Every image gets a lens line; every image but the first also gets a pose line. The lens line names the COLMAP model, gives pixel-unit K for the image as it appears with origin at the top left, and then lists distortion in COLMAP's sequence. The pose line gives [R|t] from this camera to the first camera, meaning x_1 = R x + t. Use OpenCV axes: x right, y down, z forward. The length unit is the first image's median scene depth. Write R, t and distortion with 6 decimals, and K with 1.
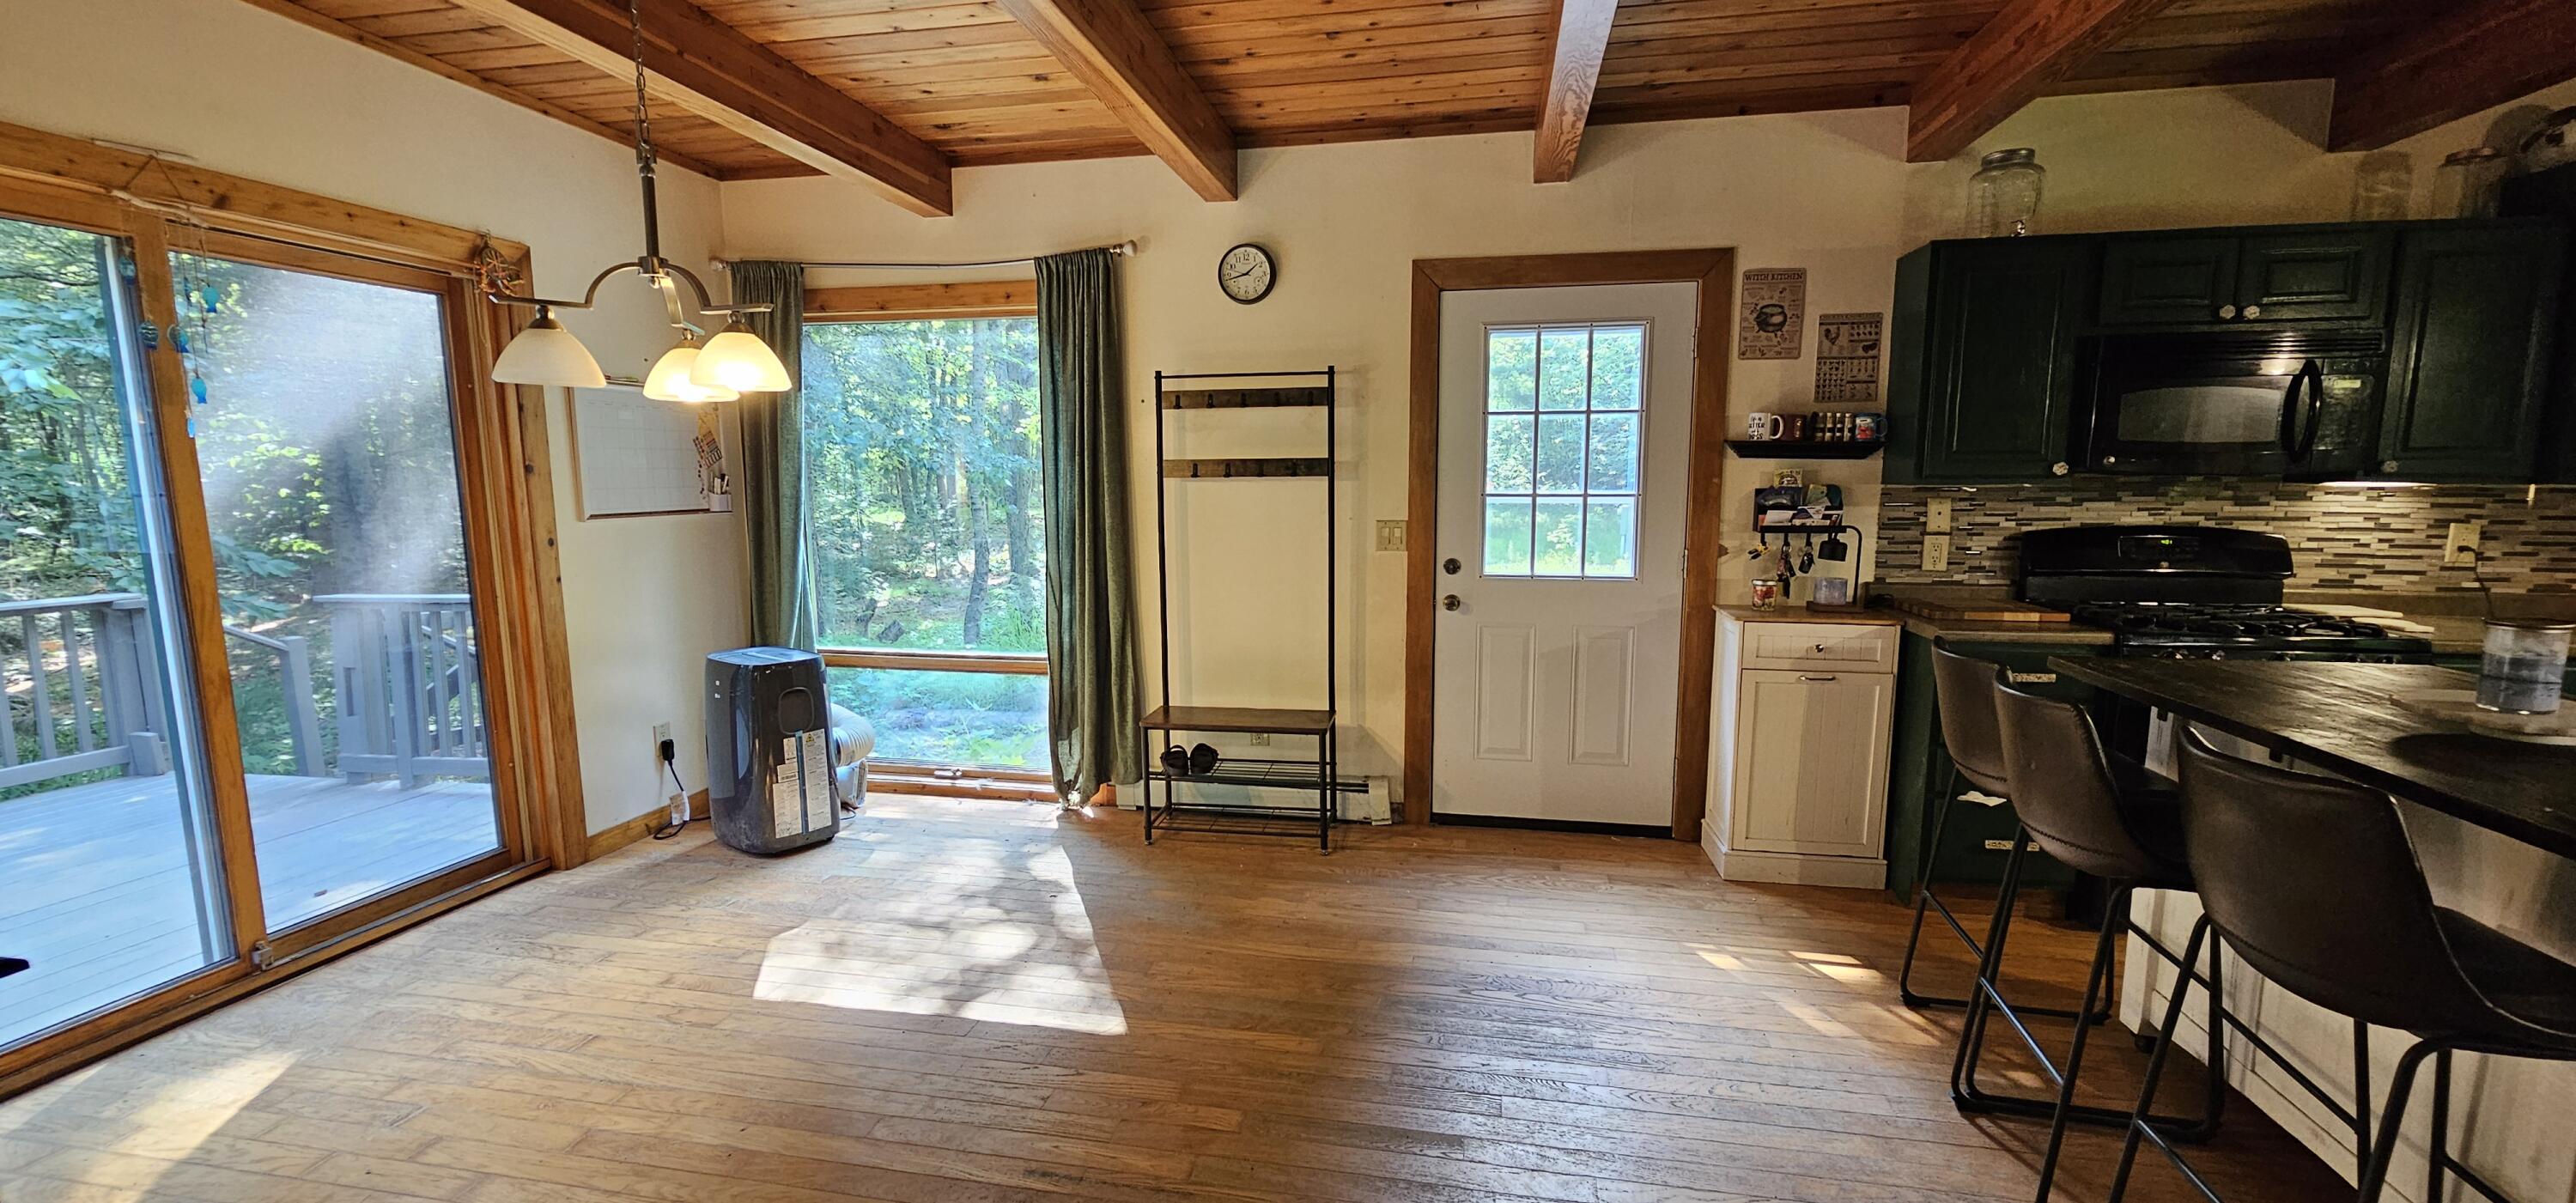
lens RADIAL K [[1056.3, 0, 1278.6], [0, 1056.3, 608.3], [0, 0, 1]] dist [0.001384, -0.000326]
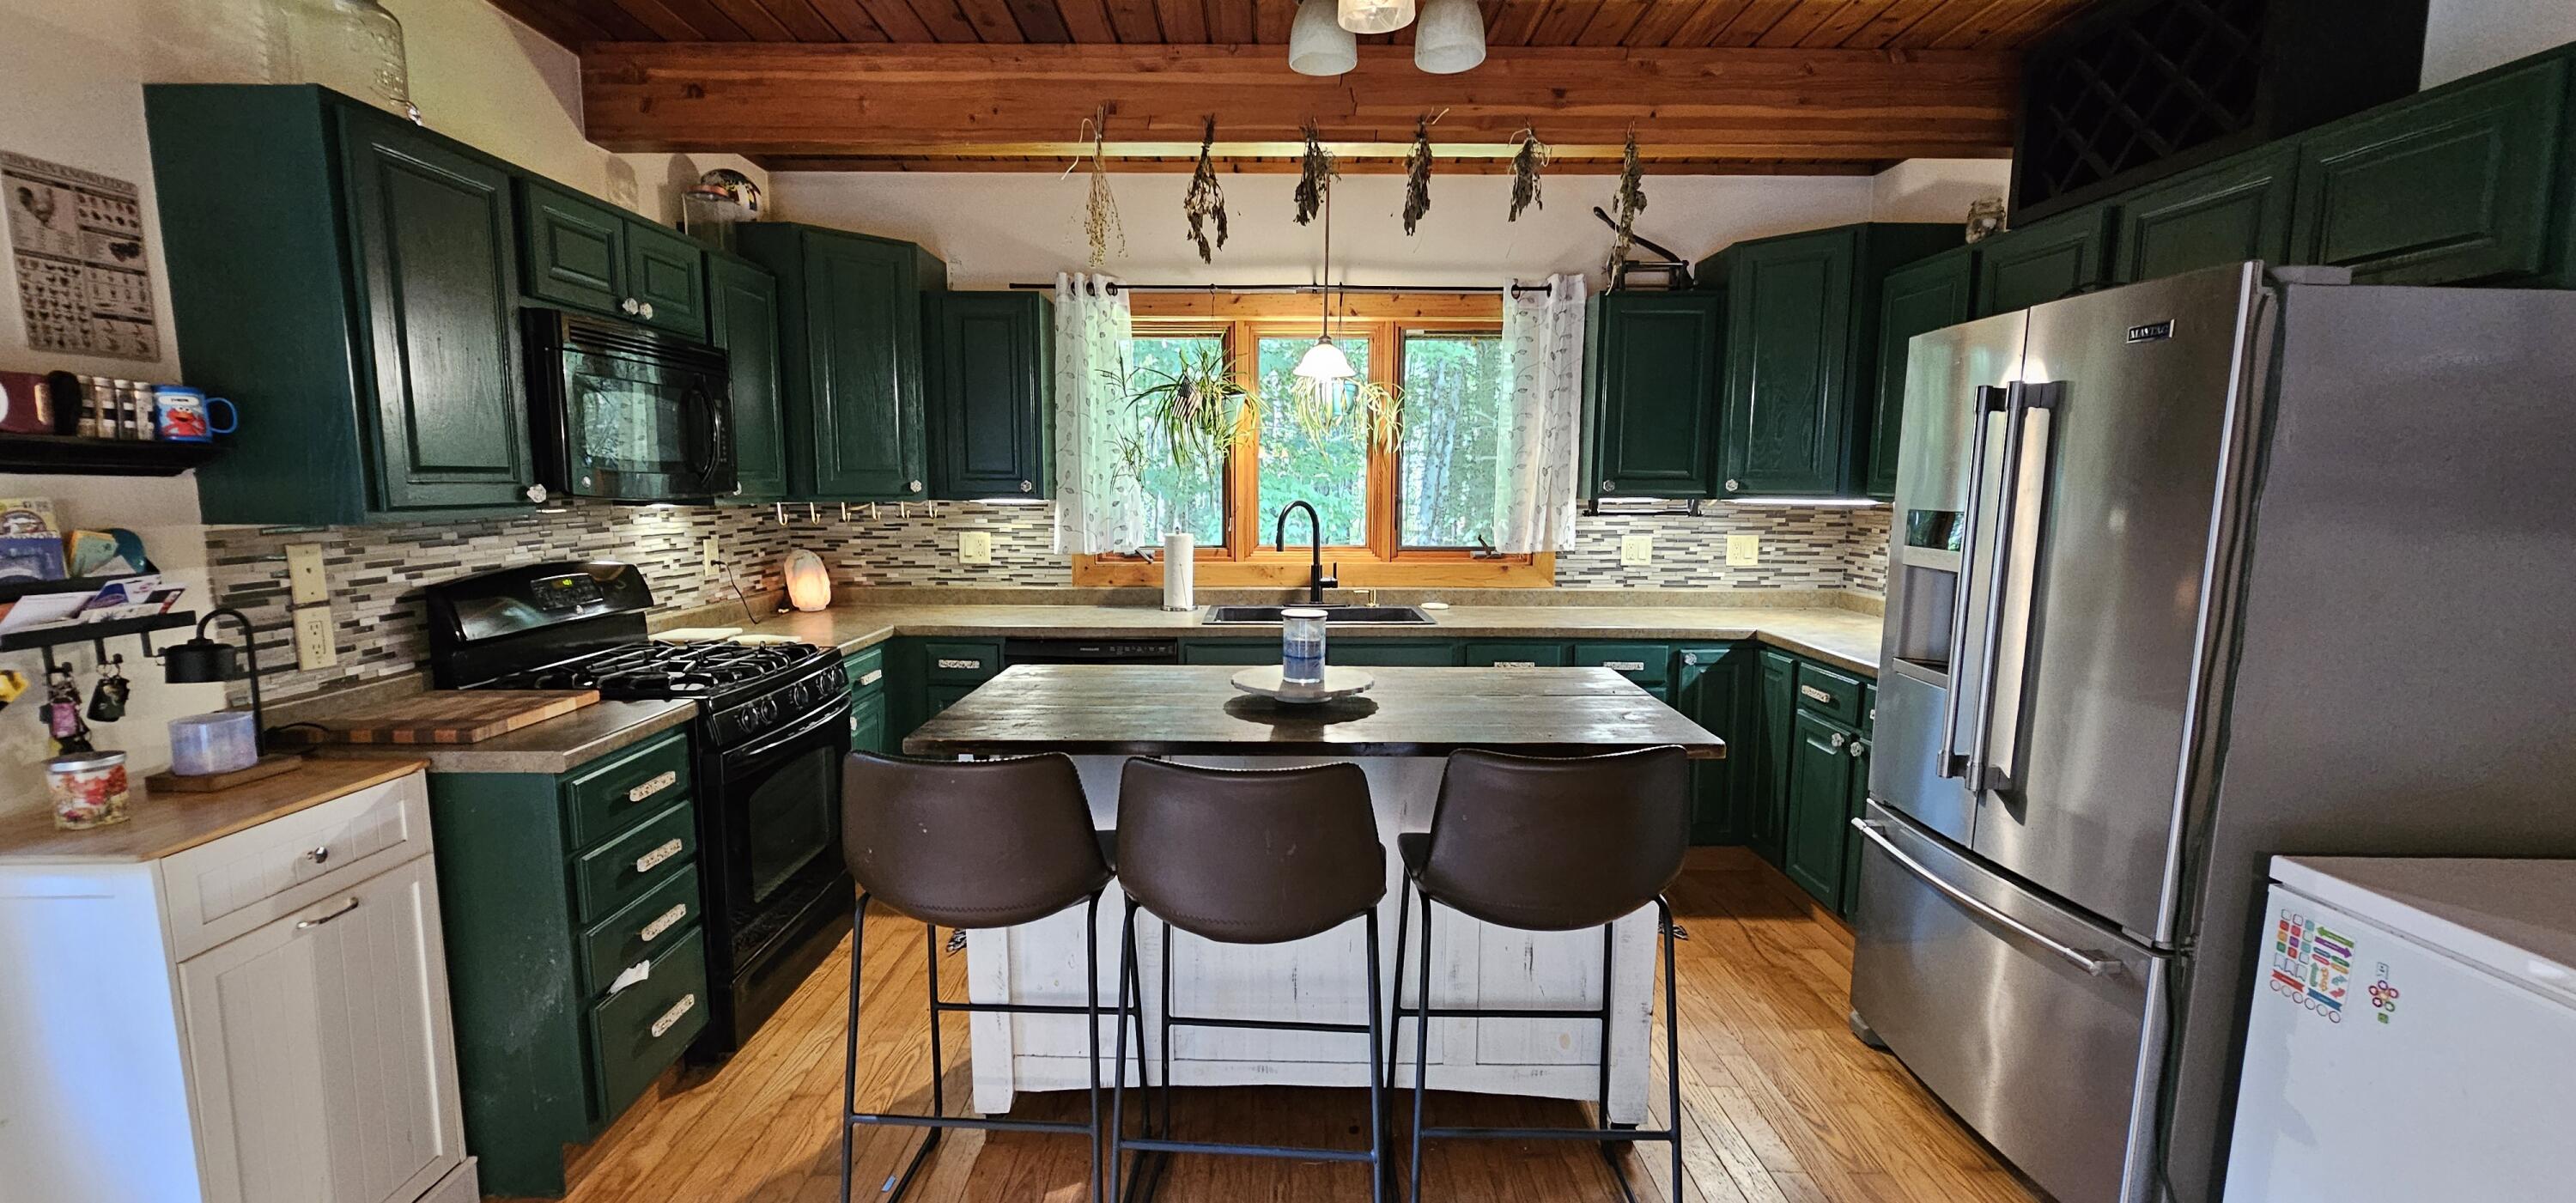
lens RADIAL K [[1056.3, 0, 1277.7], [0, 1056.3, 618.6], [0, 0, 1]] dist [0.001384, -0.000326]
pose [[-0.187131, -0.126178, 0.974198, -0.046436], [0.127896, 0.980146, 0.151516, -0.086070], [-0.973974, 0.152950, -0.167278, 0.598156]]
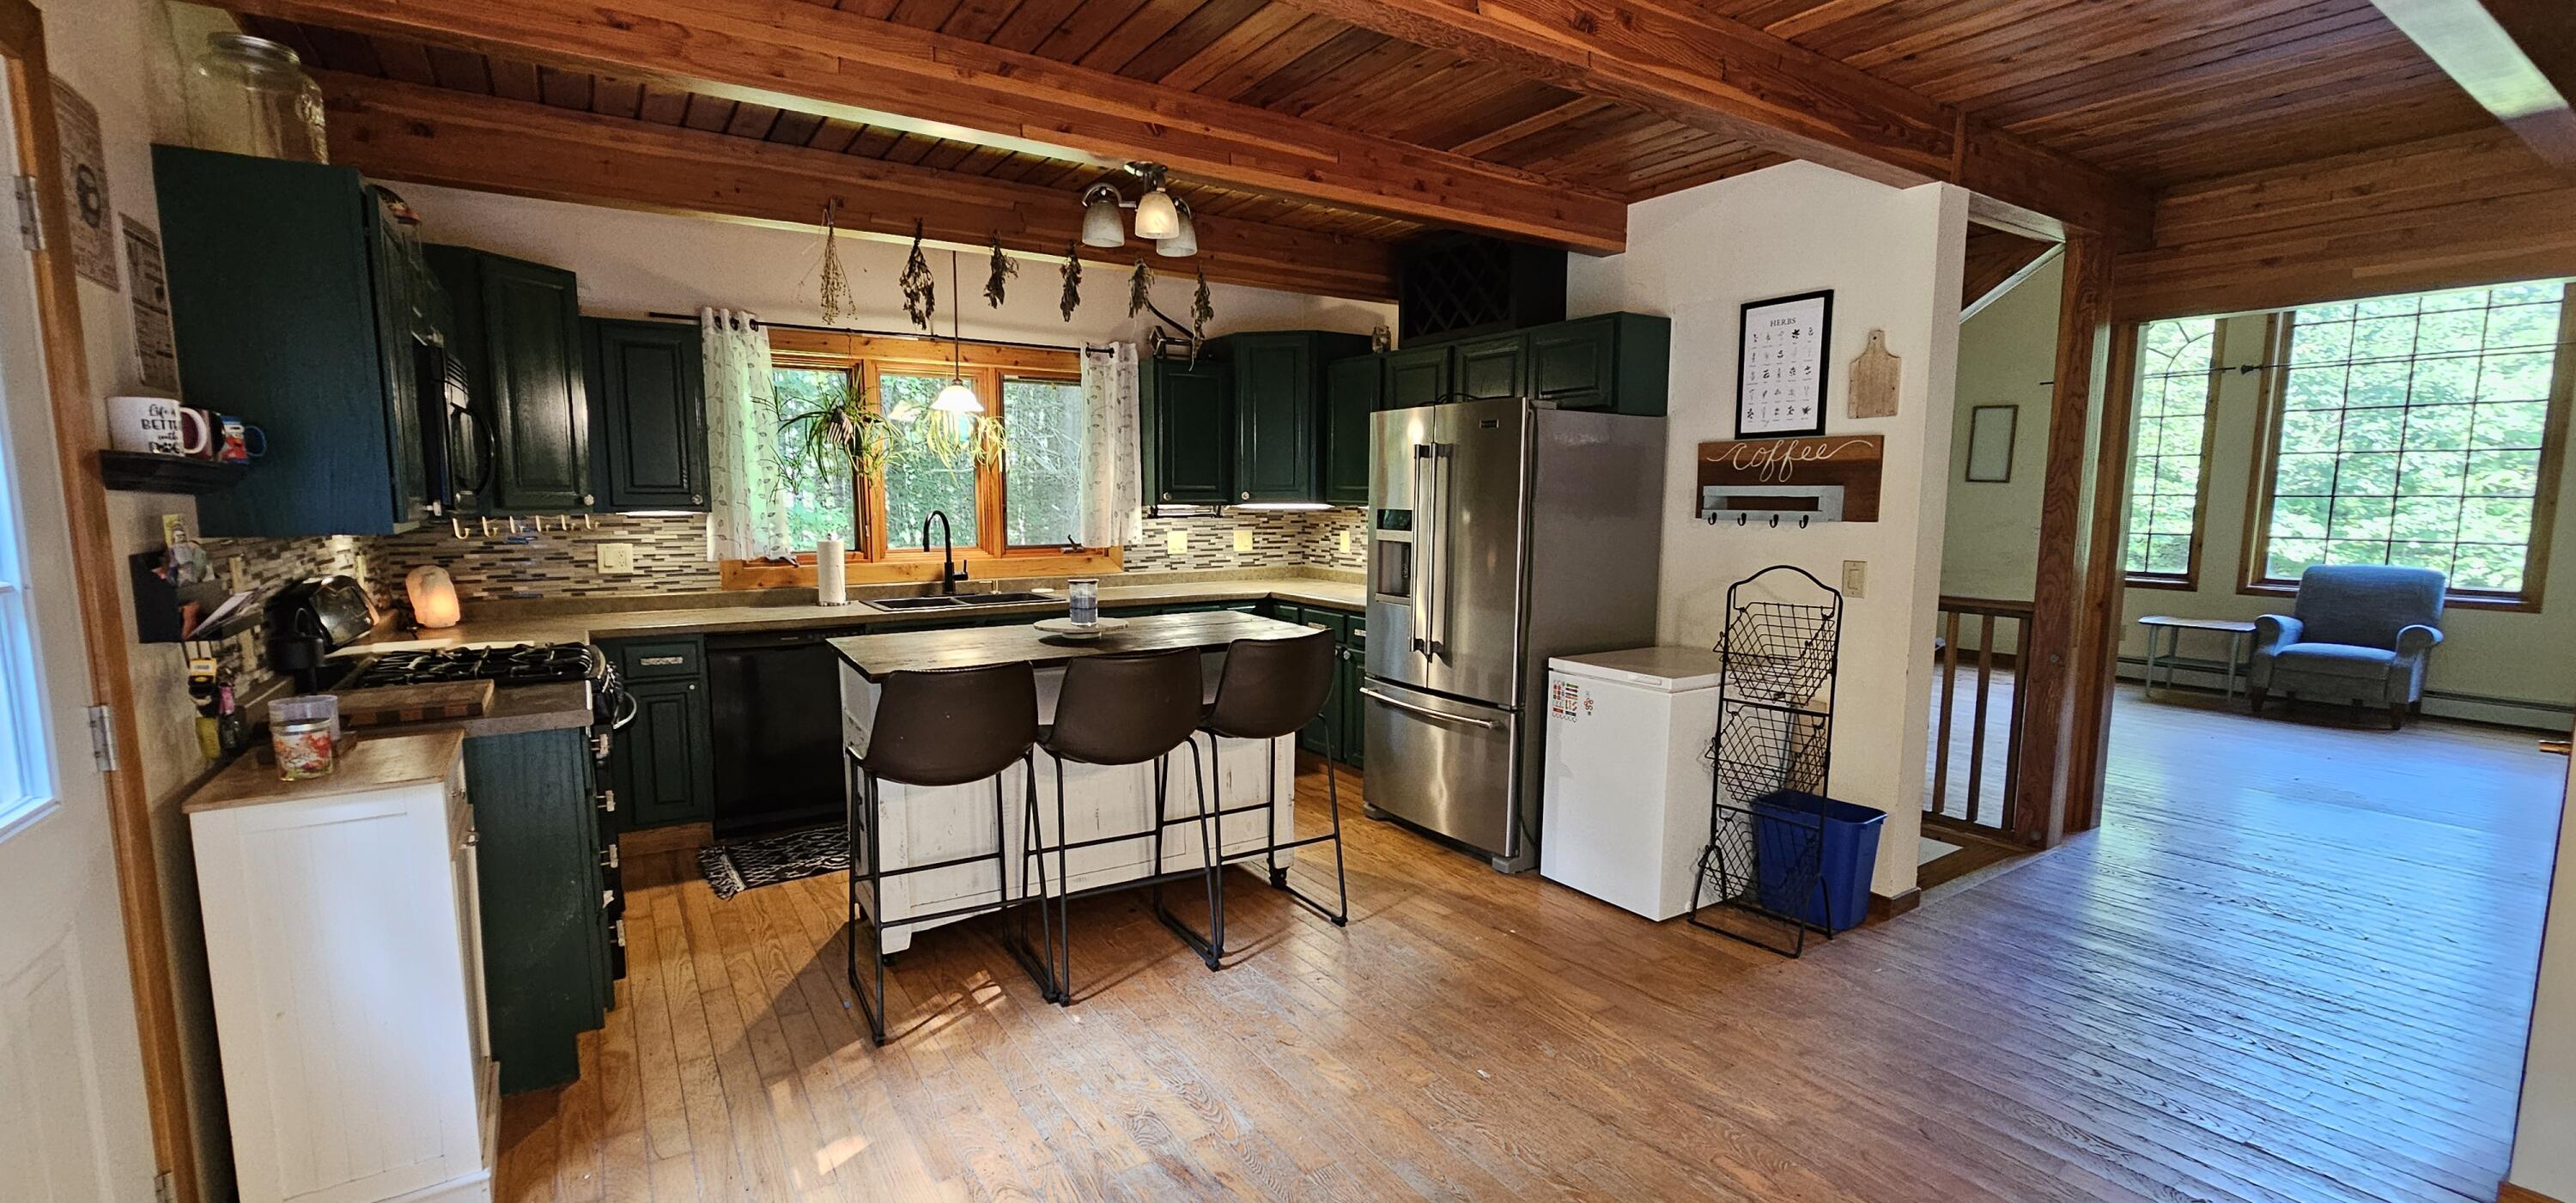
lens RADIAL K [[1056.3, 0, 1287.8], [0, 1056.3, 611.8], [0, 0, 1]] dist [0.001384, -0.000326]
pose [[-0.693179, -0.079739, 0.716341, -0.265035], [0.096487, 0.974650, 0.201860, -0.141761], [-0.714278, 0.209042, -0.667913, 1.001047]]
